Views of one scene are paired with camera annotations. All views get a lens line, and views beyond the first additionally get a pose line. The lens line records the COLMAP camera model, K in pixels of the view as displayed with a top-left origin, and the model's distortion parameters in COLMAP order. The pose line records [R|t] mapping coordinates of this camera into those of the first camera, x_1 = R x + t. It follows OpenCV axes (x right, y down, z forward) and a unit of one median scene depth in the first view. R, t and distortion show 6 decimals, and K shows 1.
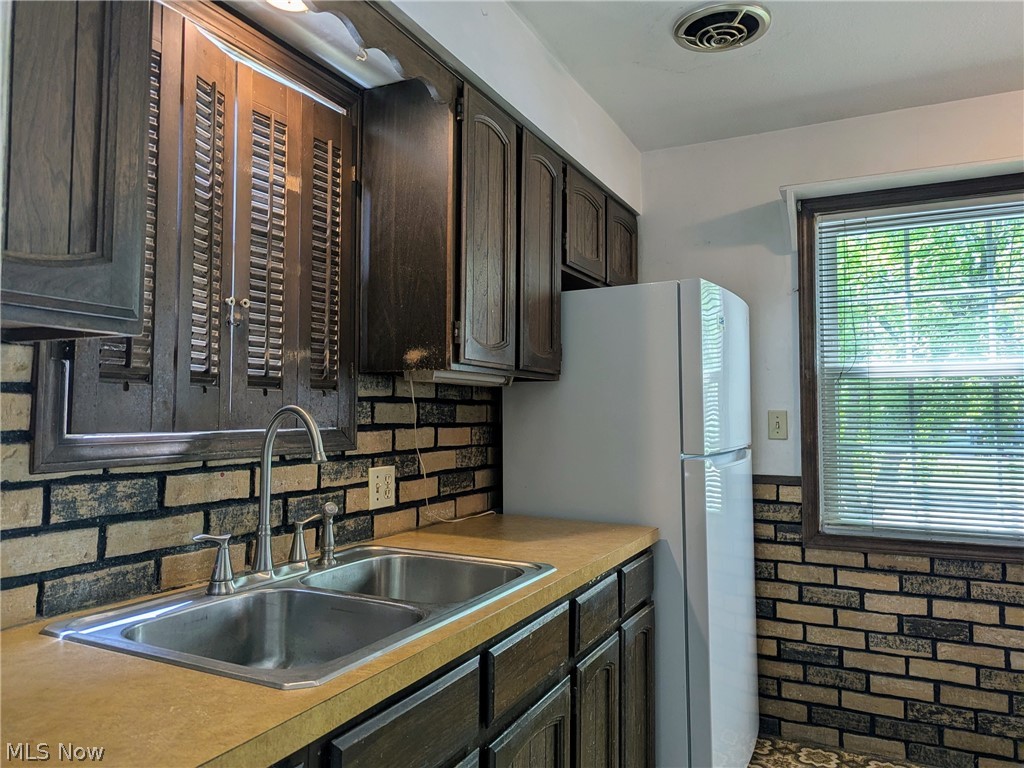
lens RADIAL K [[709.9, 0, 513.3], [0, 709.9, 367.6], [0, 0, 1]] dist [0.051272, -0.041362]
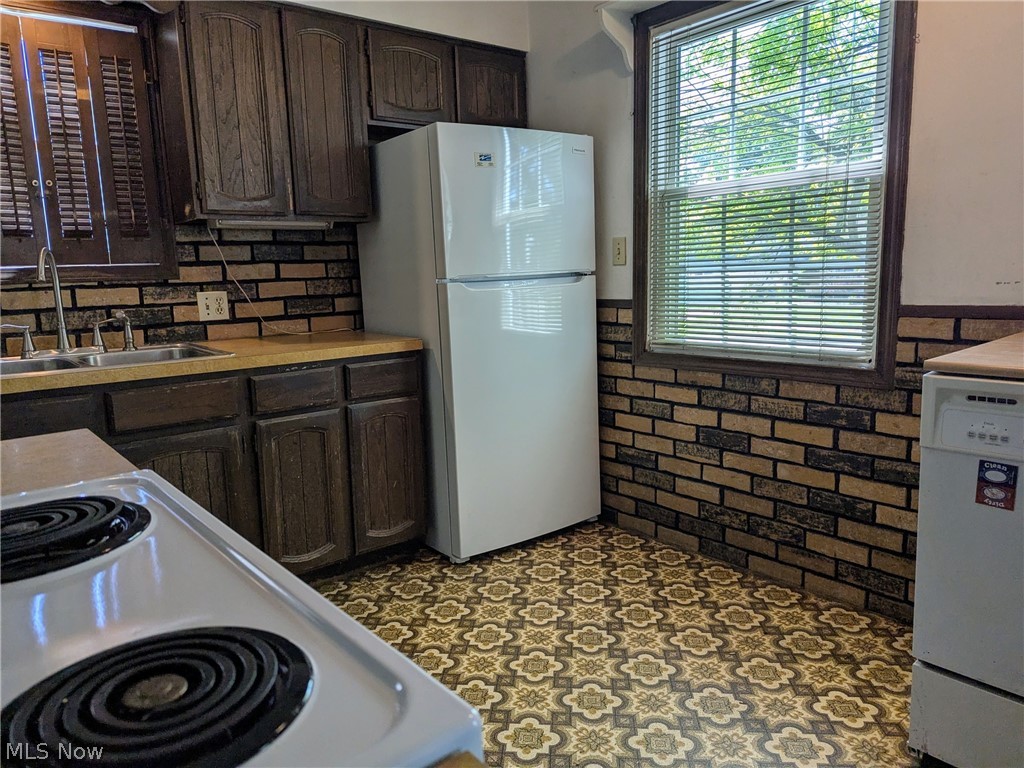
lens RADIAL K [[709.9, 0, 513.3], [0, 709.9, 367.6], [0, 0, 1]] dist [0.051272, -0.041362]
pose [[0.907276, 0.023674, -0.419869, 0.743741], [0.063017, 0.979487, 0.191399, 0.041107], [0.415788, -0.200111, 0.887173, -0.031488]]
